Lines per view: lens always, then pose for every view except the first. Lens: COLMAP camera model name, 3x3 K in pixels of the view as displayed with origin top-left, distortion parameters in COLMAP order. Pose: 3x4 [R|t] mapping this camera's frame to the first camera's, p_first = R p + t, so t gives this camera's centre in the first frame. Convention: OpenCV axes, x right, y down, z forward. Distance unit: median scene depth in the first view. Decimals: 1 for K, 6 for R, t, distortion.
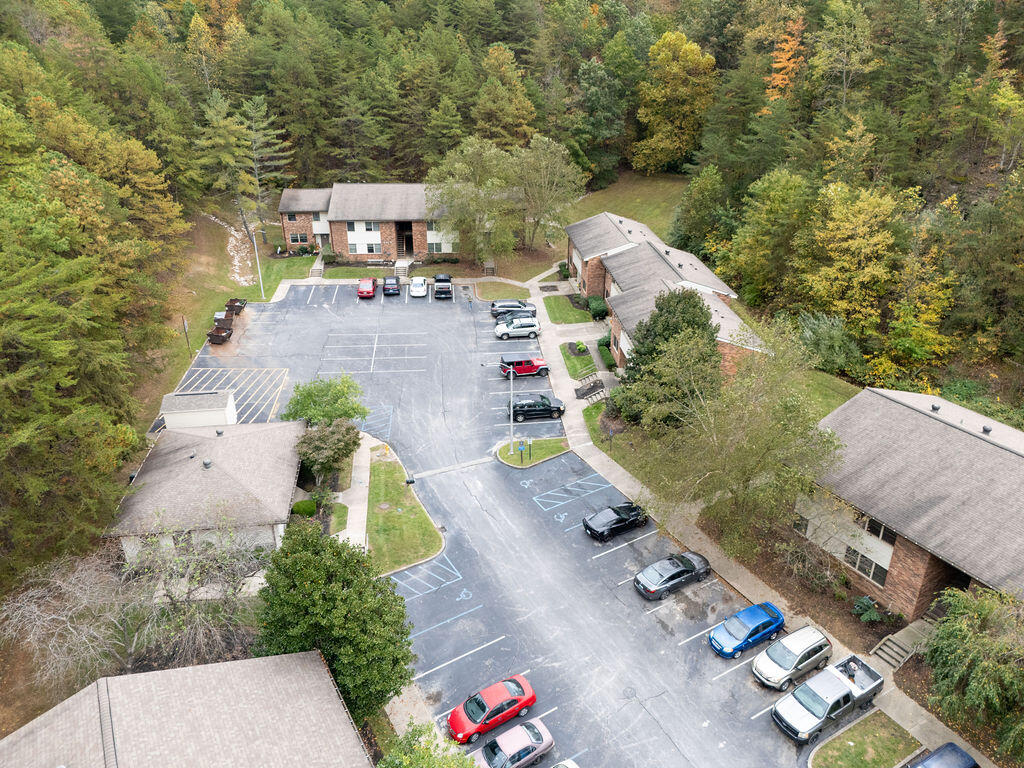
lens RADIAL K [[757.9, 0, 511.1], [0, 757.9, 372.9], [0, 0, 1]] dist [0.066242, -0.060255]
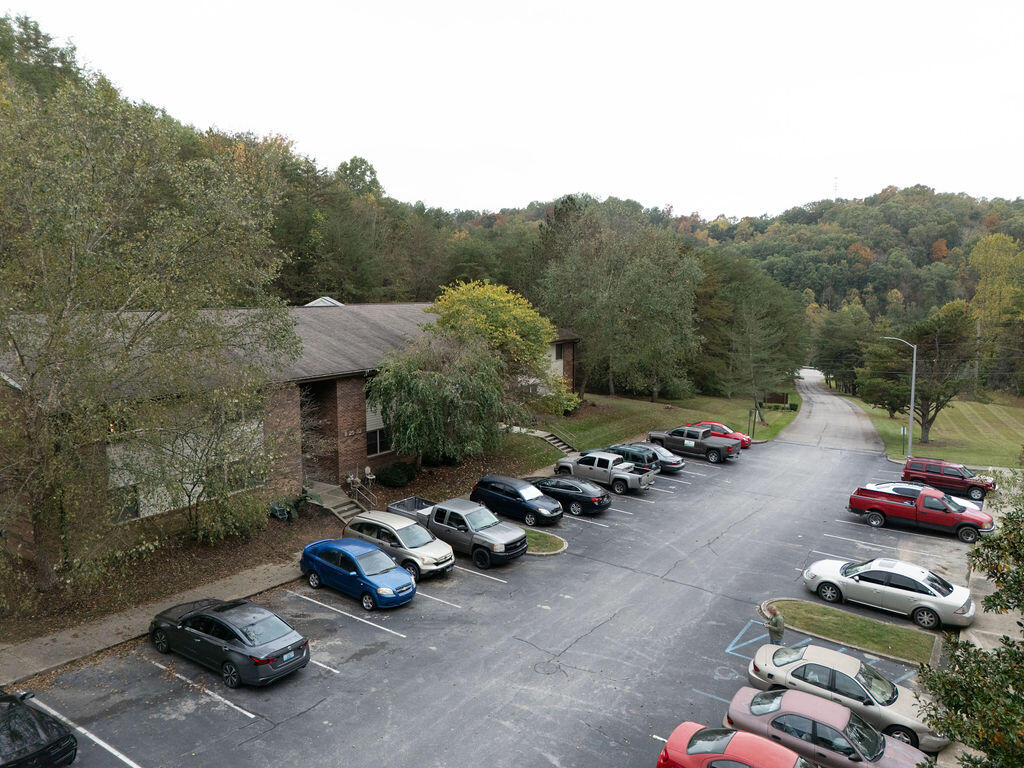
lens RADIAL K [[757.9, 0, 509.1], [0, 757.9, 379.1], [0, 0, 1]] dist [0.066242, -0.060255]
pose [[-0.448408, -0.101075, 0.888096, -0.134289], [0.382165, 0.876509, 0.292715, 0.032572], [-0.808010, 0.470655, -0.354406, 0.513482]]
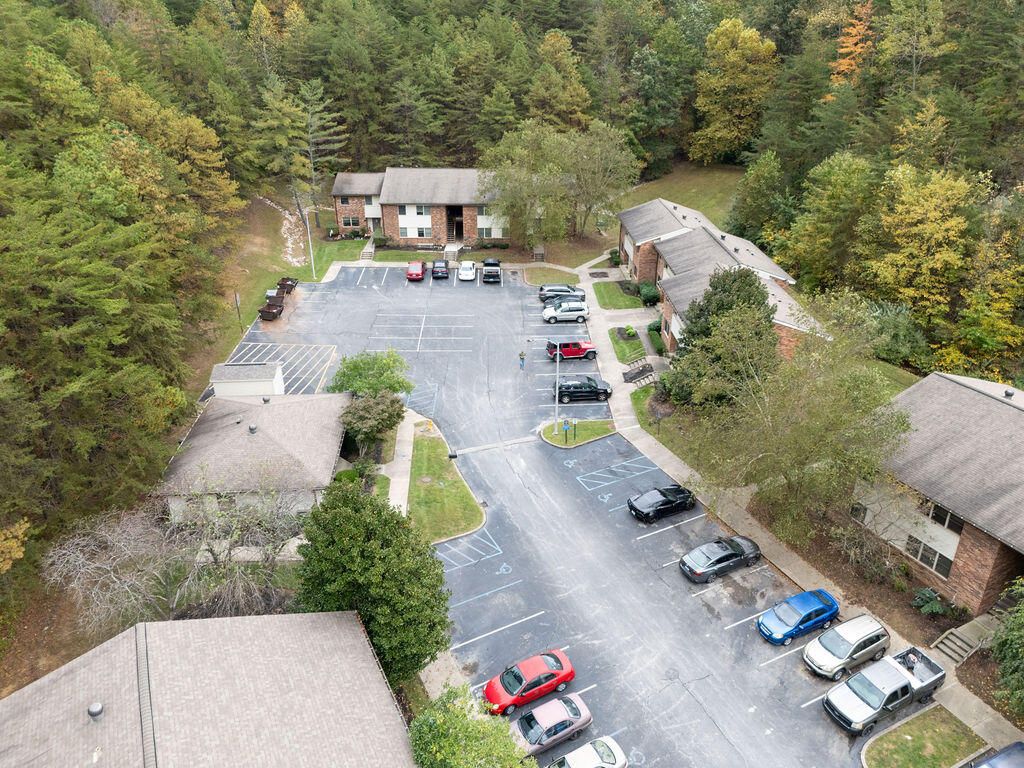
lens RADIAL K [[757.9, 0, 511.4], [0, 757.9, 372.4], [0, 0, 1]] dist [0.066242, -0.060255]
pose [[0.997737, 0.028079, -0.061102, 0.000395], [-0.028211, 0.999601, -0.001295, 0.020598], [0.061041, 0.003015, 0.998131, 0.010991]]
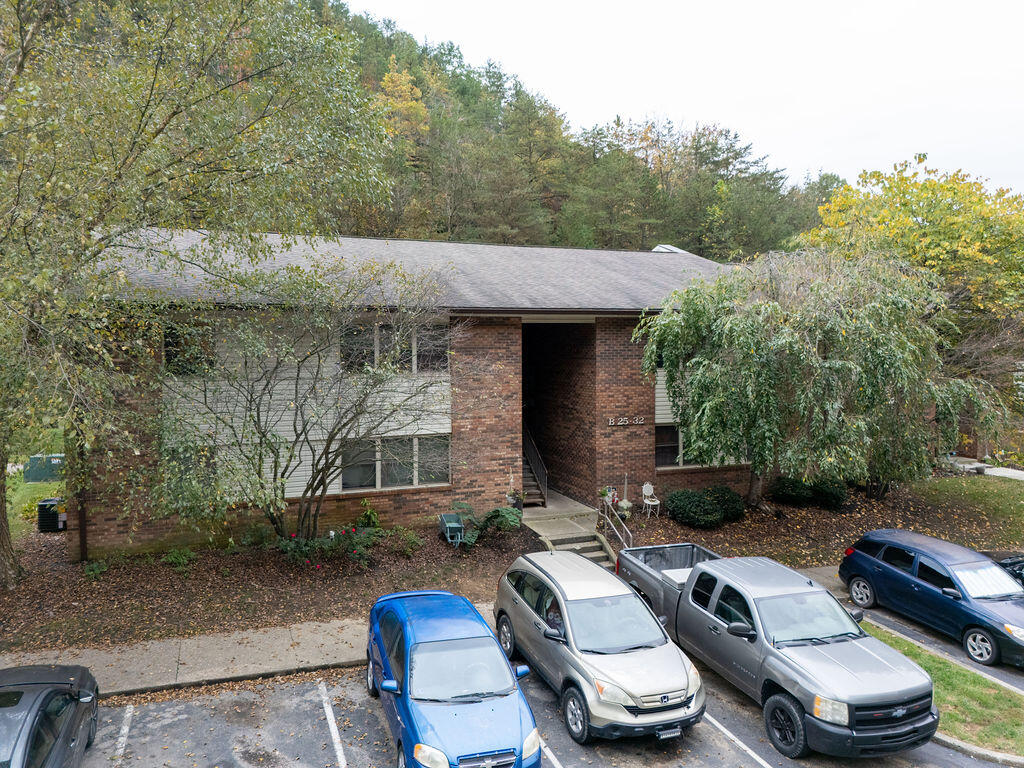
lens RADIAL K [[757.9, 0, 506.8], [0, 757.9, 381.4], [0, 0, 1]] dist [0.066242, -0.060255]
pose [[0.150563, -0.038288, 0.987859, 0.028235], [0.422230, 0.906017, -0.029237, 0.126965], [-0.893897, 0.421506, 0.152579, 0.440753]]
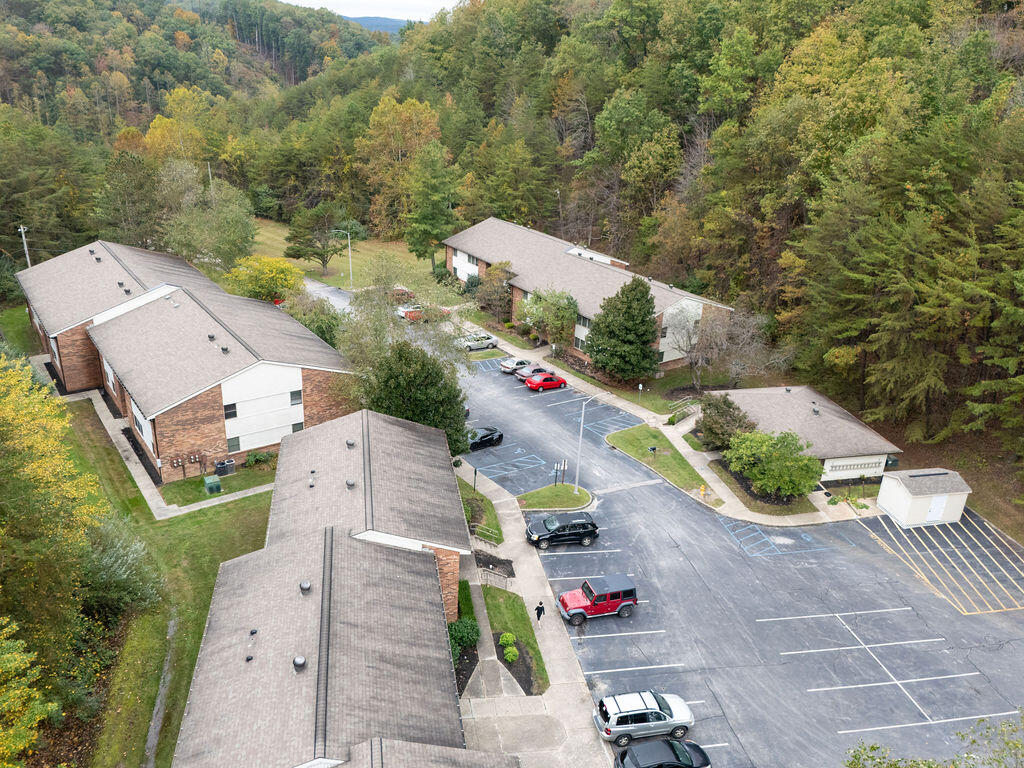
lens RADIAL K [[810.3, 0, 518.9], [0, 810.3, 384.6], [0, 0, 1]] dist [0.047308, -0.033297]
pose [[-0.993300, -0.000654, -0.115561, 0.131333], [-0.087313, 0.659331, 0.746766, -0.511609], [0.075705, 0.751853, -0.654971, 1.068740]]
